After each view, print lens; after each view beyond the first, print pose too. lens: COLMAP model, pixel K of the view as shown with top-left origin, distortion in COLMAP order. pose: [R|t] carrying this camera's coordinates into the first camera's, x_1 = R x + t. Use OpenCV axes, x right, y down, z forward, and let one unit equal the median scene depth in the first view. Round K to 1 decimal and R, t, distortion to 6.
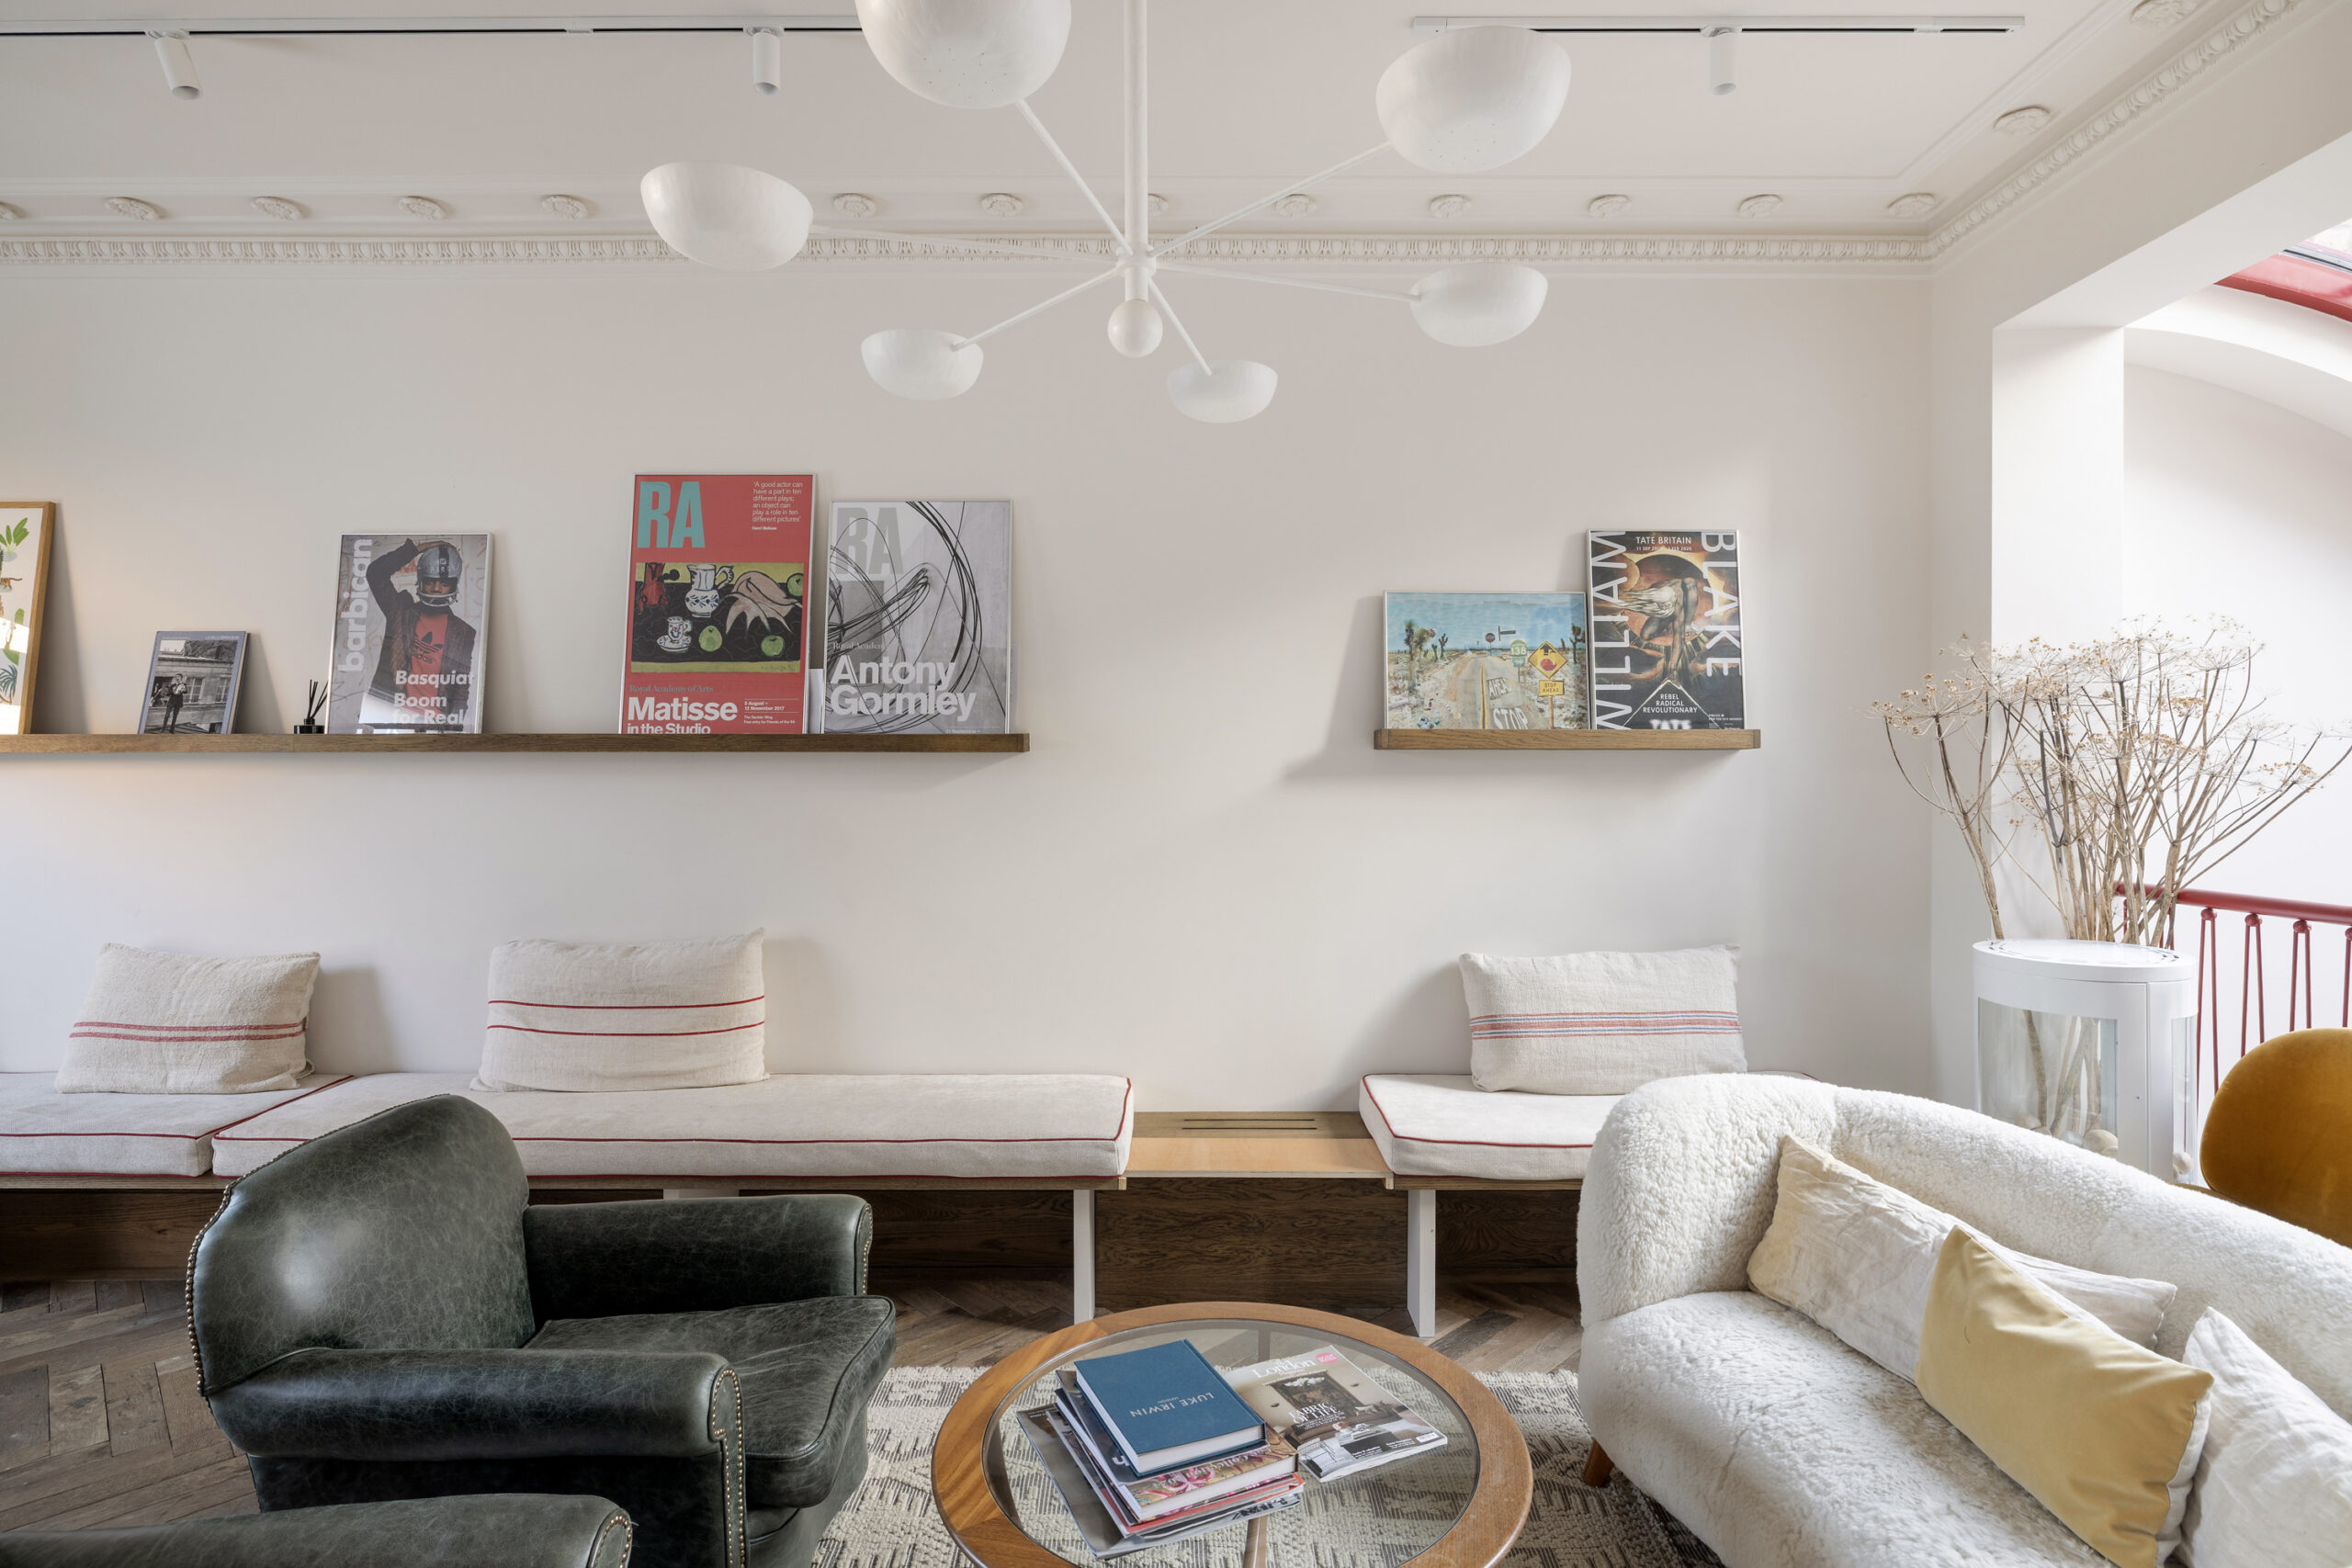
lens RADIAL K [[1168.9, 0, 1175.3], [0, 1168.9, 776.6], [0, 0, 1]] dist [-0.003745, -0.000783]
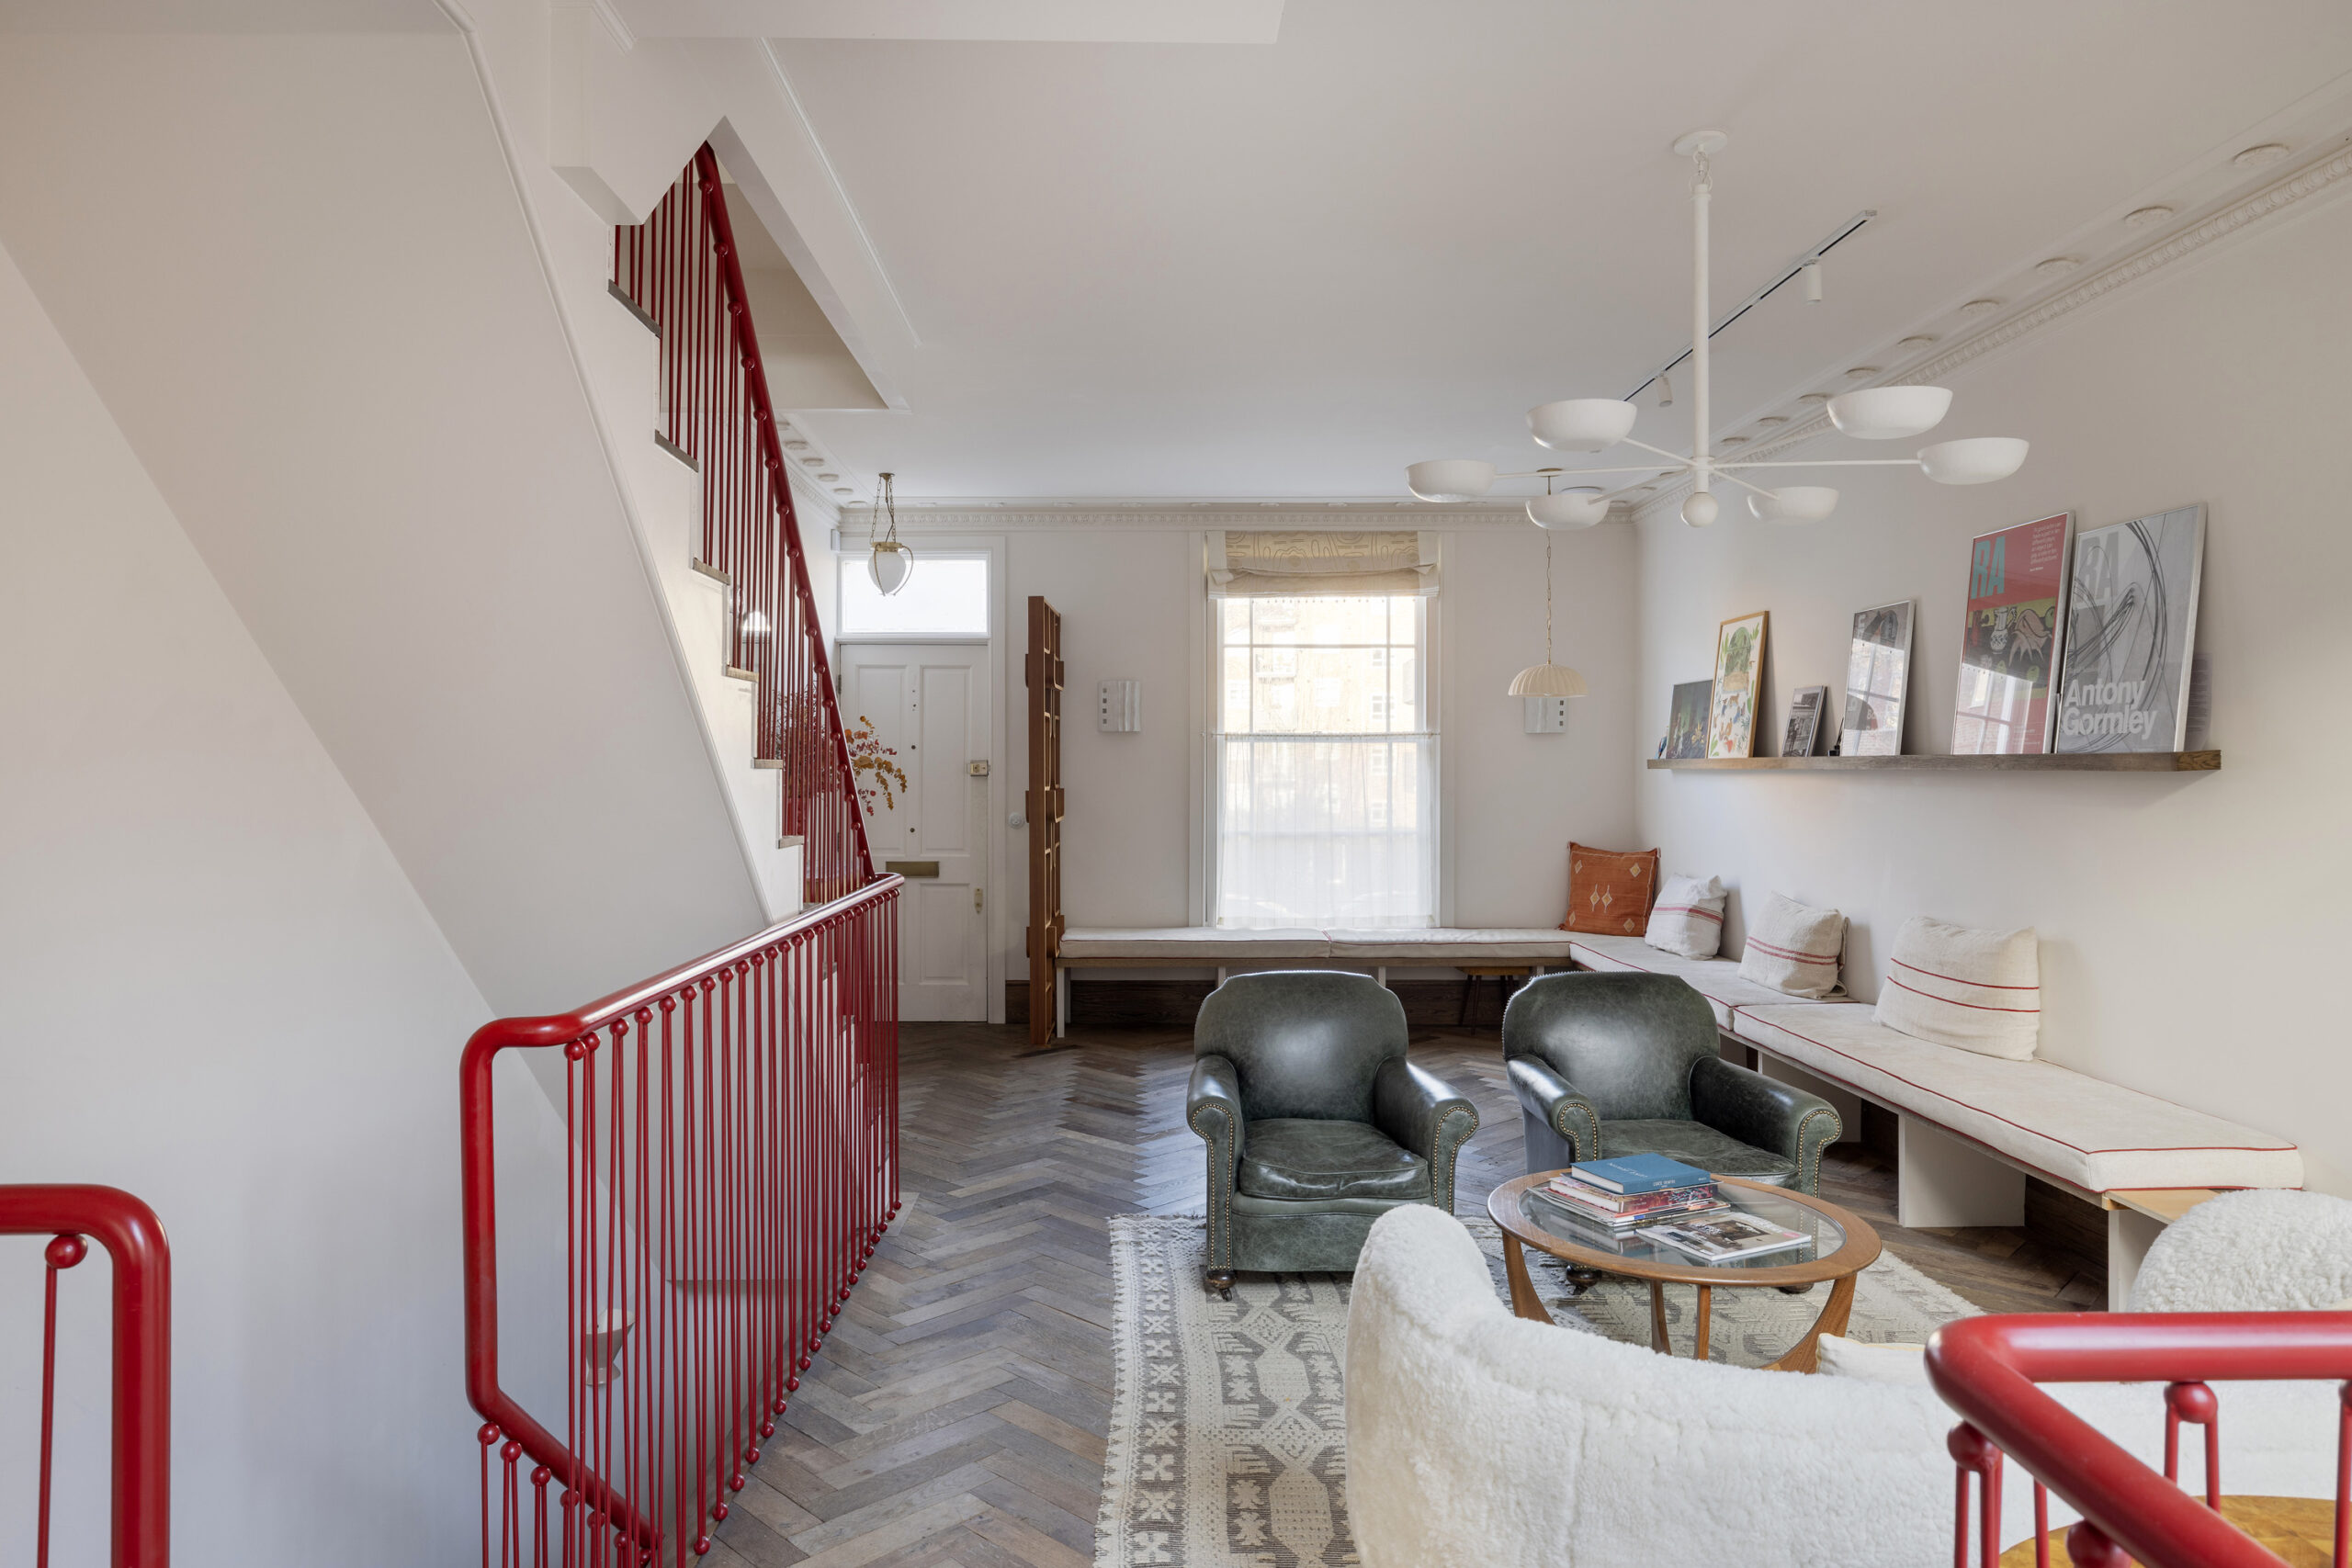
lens RADIAL K [[1476.9, 0, 1173.5], [0, 1476.9, 772.1], [0, 0, 1]] dist [-0.006206, 0.005199]
pose [[0.024521, 0.004947, -0.999687, 1.044622], [-0.003965, 0.999980, 0.004851, -0.022560], [0.999691, 0.003845, 0.024540, 0.143267]]
